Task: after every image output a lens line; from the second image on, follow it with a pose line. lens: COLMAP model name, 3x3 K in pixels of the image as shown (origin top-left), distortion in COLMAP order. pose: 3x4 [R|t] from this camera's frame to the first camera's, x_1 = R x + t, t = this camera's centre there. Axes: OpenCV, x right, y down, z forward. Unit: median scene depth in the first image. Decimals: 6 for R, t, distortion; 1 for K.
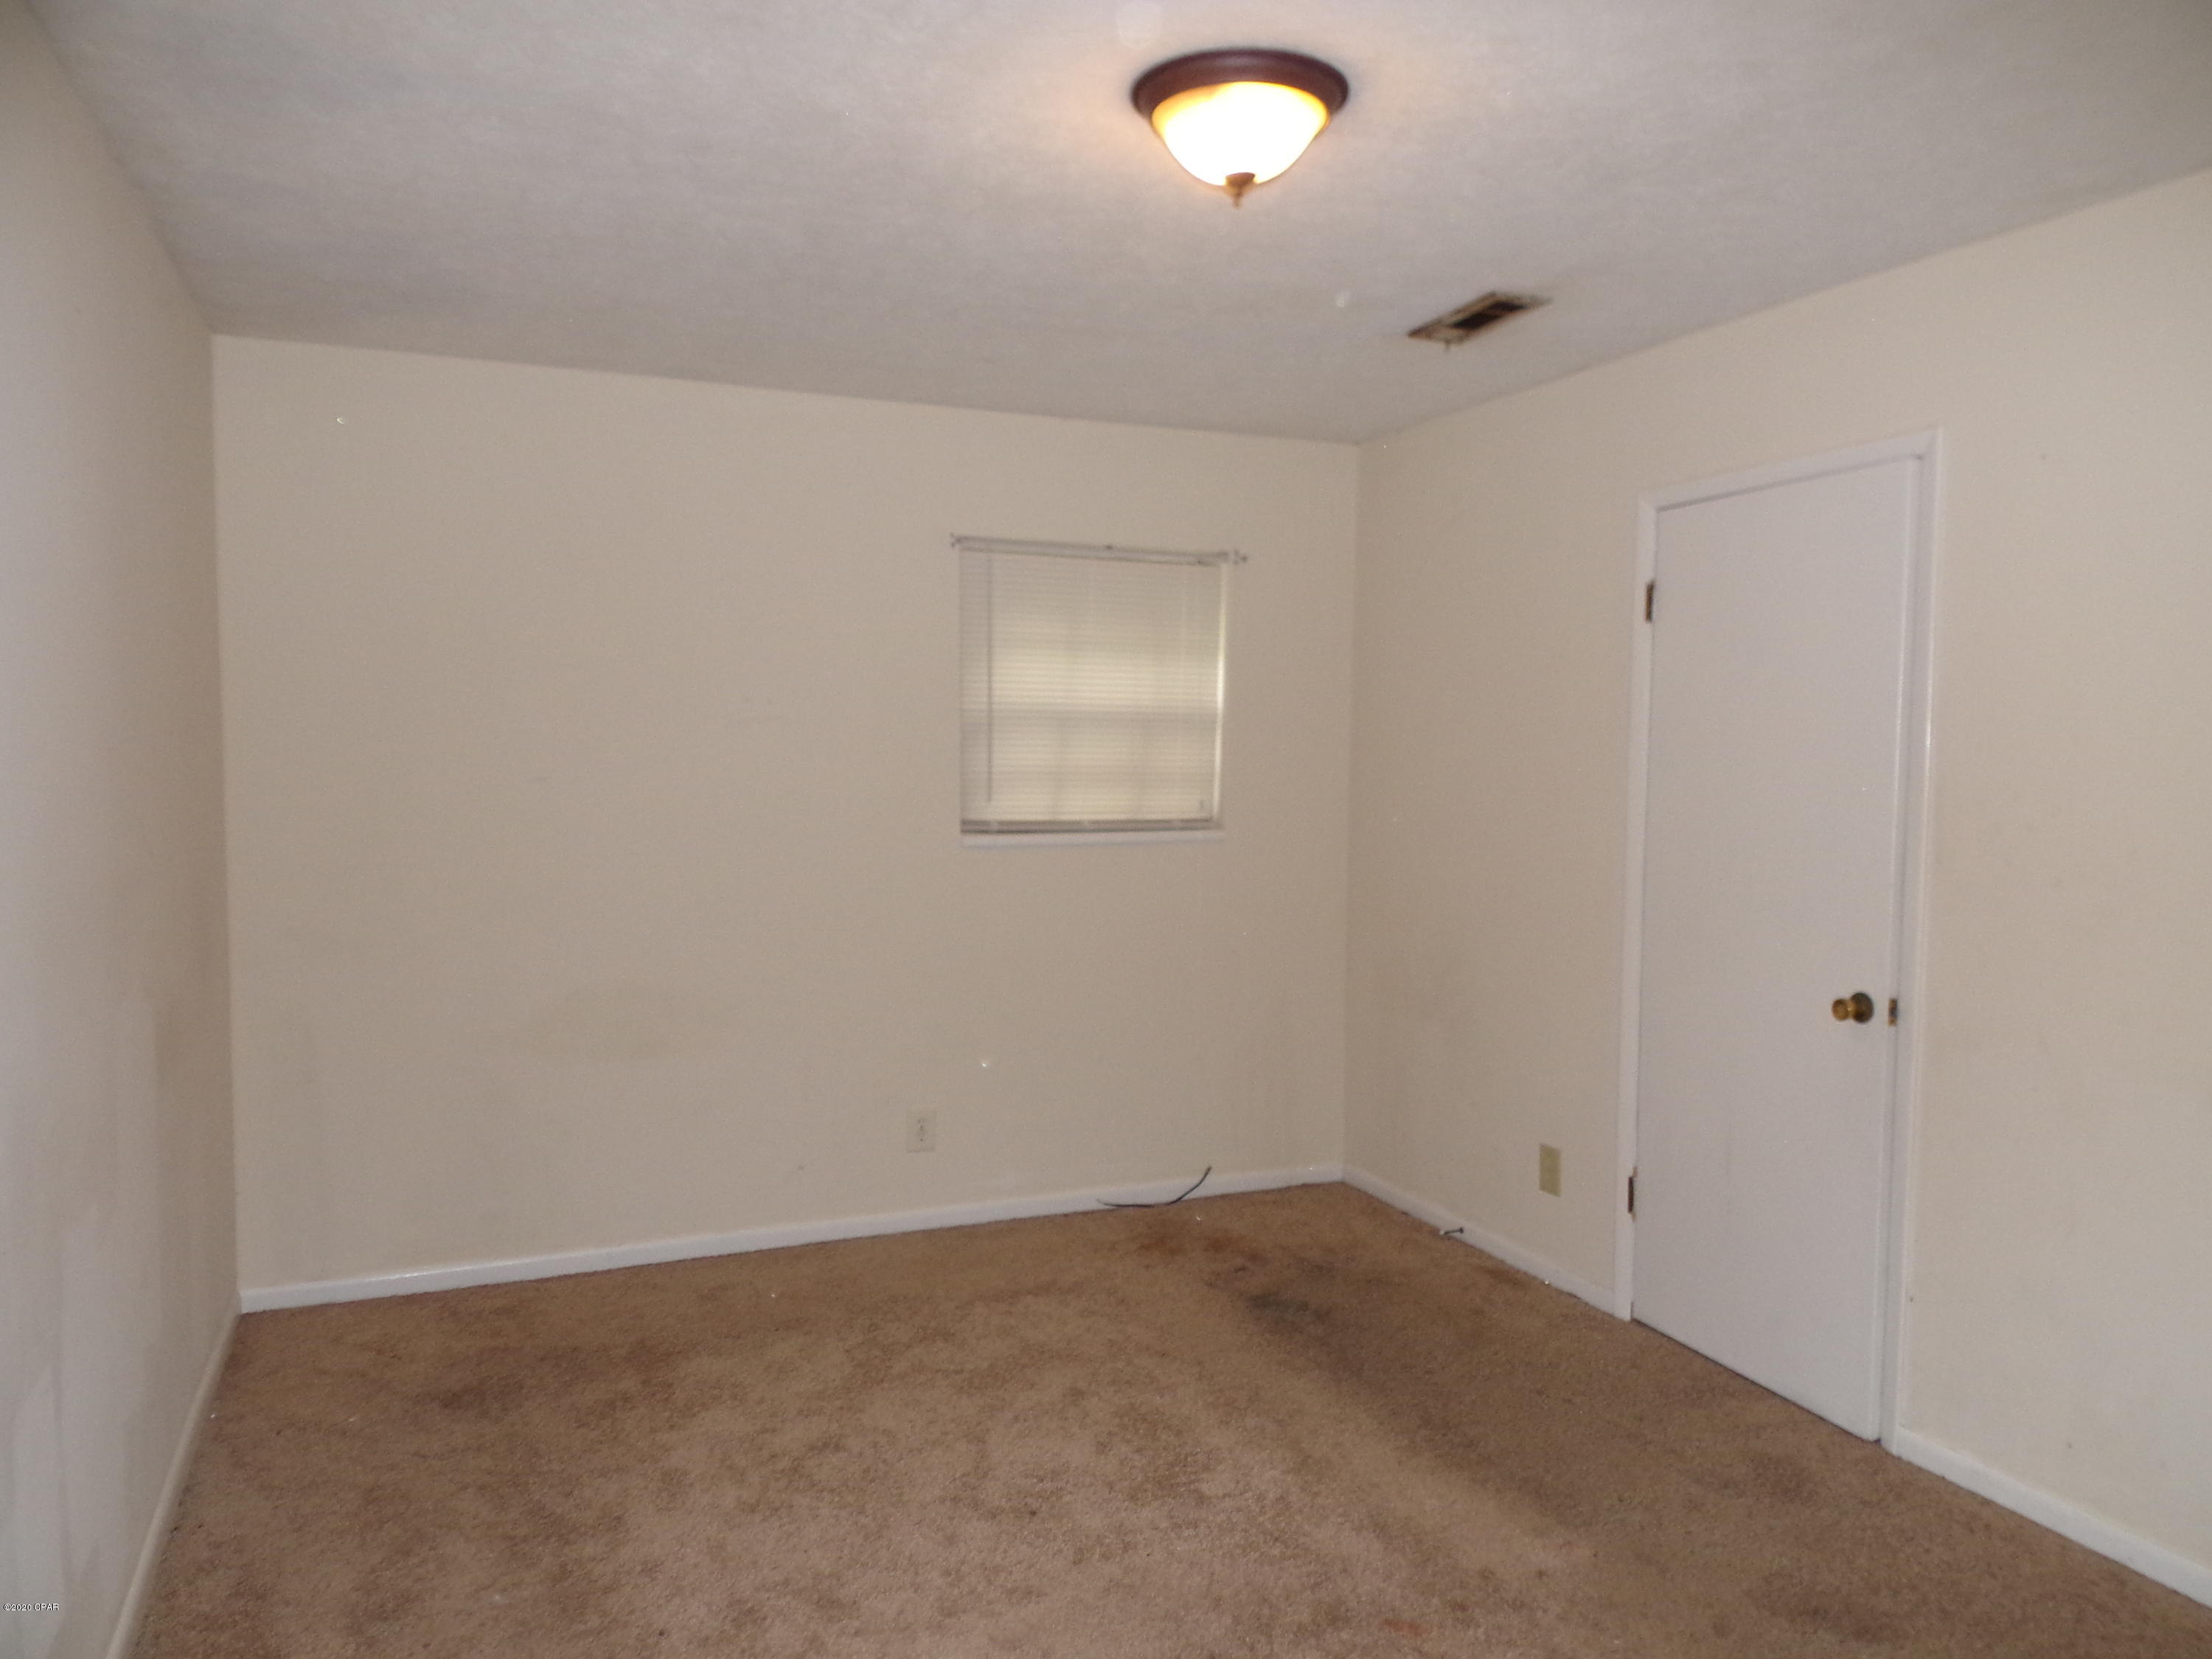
lens RADIAL K [[1573.9, 0, 1111.6], [0, 1573.9, 869.8], [0, 0, 1]] dist [0.113908, -0.167459]
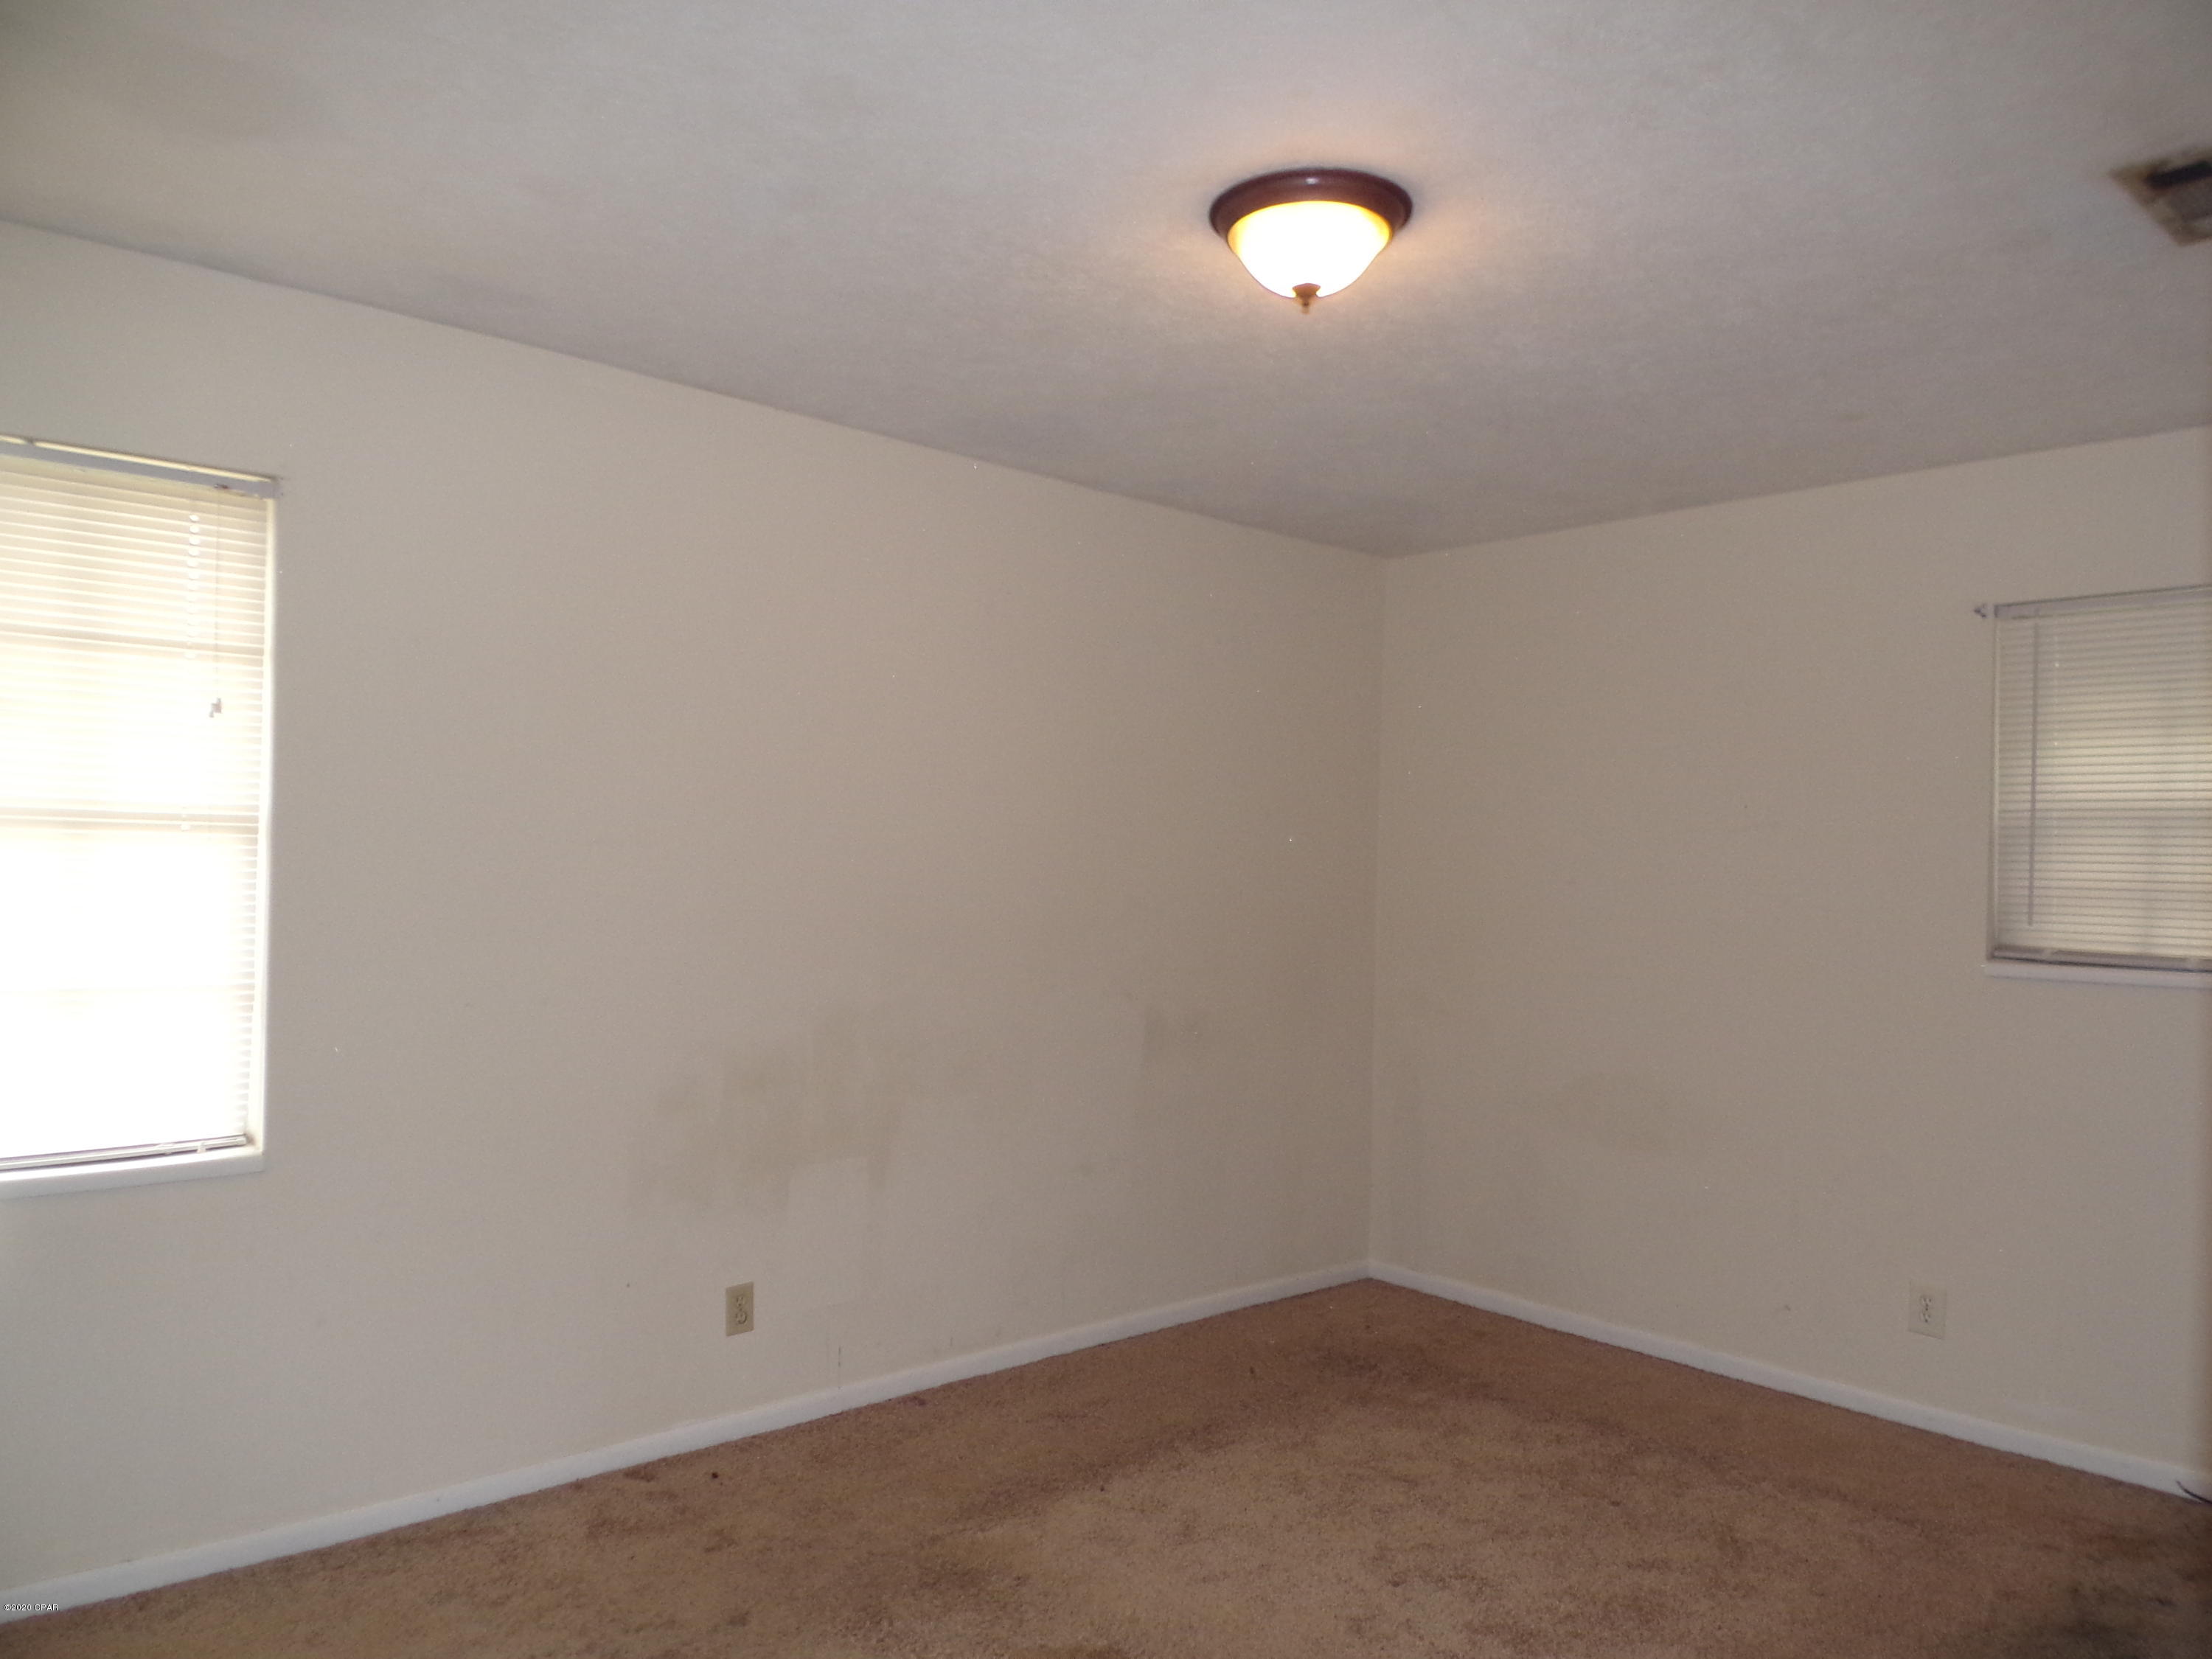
lens RADIAL K [[1573.9, 0, 1111.6], [0, 1573.9, 869.8], [0, 0, 1]] dist [0.113908, -0.167459]
pose [[0.339095, 0.010698, -0.940691, 0.539341], [-0.104540, 0.994171, -0.026378, 0.000372], [0.934926, 0.107284, 0.338237, 0.285570]]
